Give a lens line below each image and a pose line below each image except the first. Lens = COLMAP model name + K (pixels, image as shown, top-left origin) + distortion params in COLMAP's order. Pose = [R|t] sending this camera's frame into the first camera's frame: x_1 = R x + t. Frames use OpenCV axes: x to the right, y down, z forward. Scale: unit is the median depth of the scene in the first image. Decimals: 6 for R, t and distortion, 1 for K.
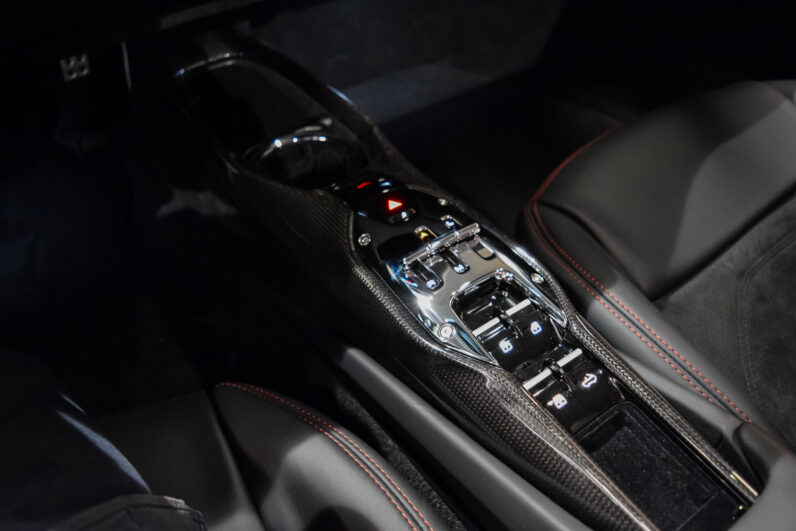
lens RADIAL K [[621.2, 0, 398.0], [0, 621.2, 265.5], [0, 0, 1]] dist [-0.085304, 0.001065]
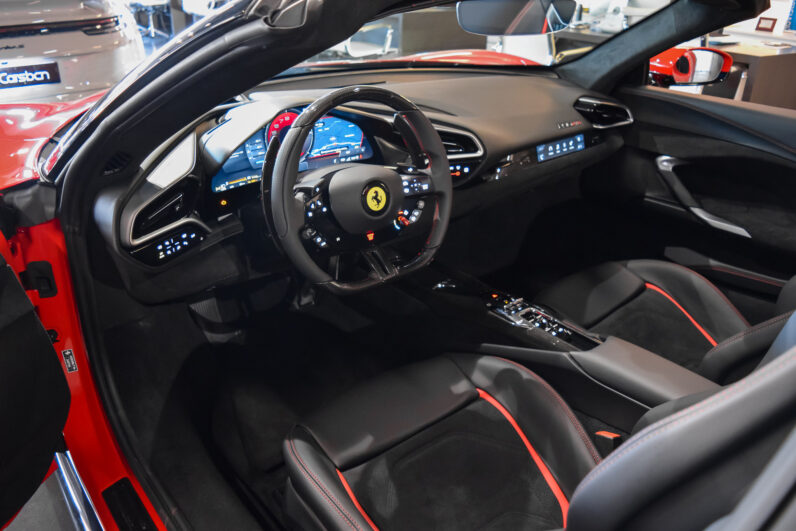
lens RADIAL K [[621.2, 0, 398.0], [0, 621.2, 265.5], [0, 0, 1]] dist [-0.085304, 0.001065]
pose [[0.995069, -0.015899, 0.097903, -0.638487], [0.046882, 0.945237, -0.323001, 0.596297], [-0.087406, 0.325998, 0.941321, -1.594886]]
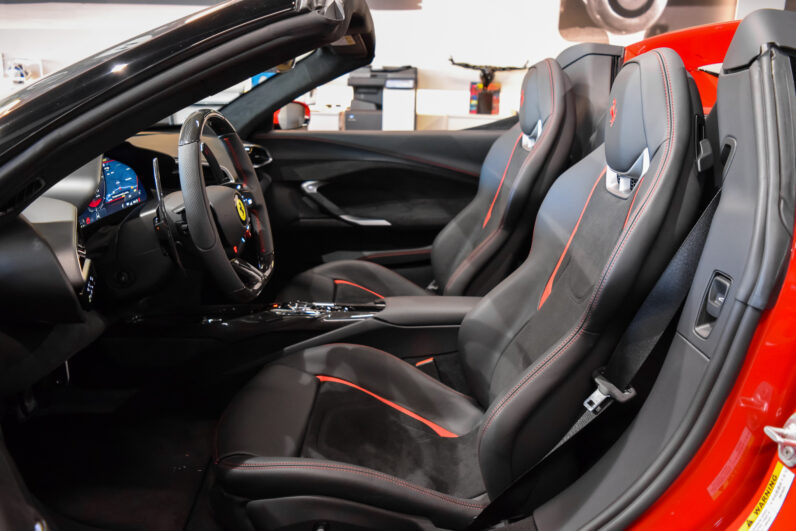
lens RADIAL K [[621.2, 0, 398.0], [0, 621.2, 265.5], [0, 0, 1]] dist [-0.085304, 0.001065]
pose [[0.555349, -0.207388, 0.805343, -1.891851], [0.570200, 0.799889, -0.187216, 0.608142], [-0.605359, 0.563177, 0.562470, -1.224961]]
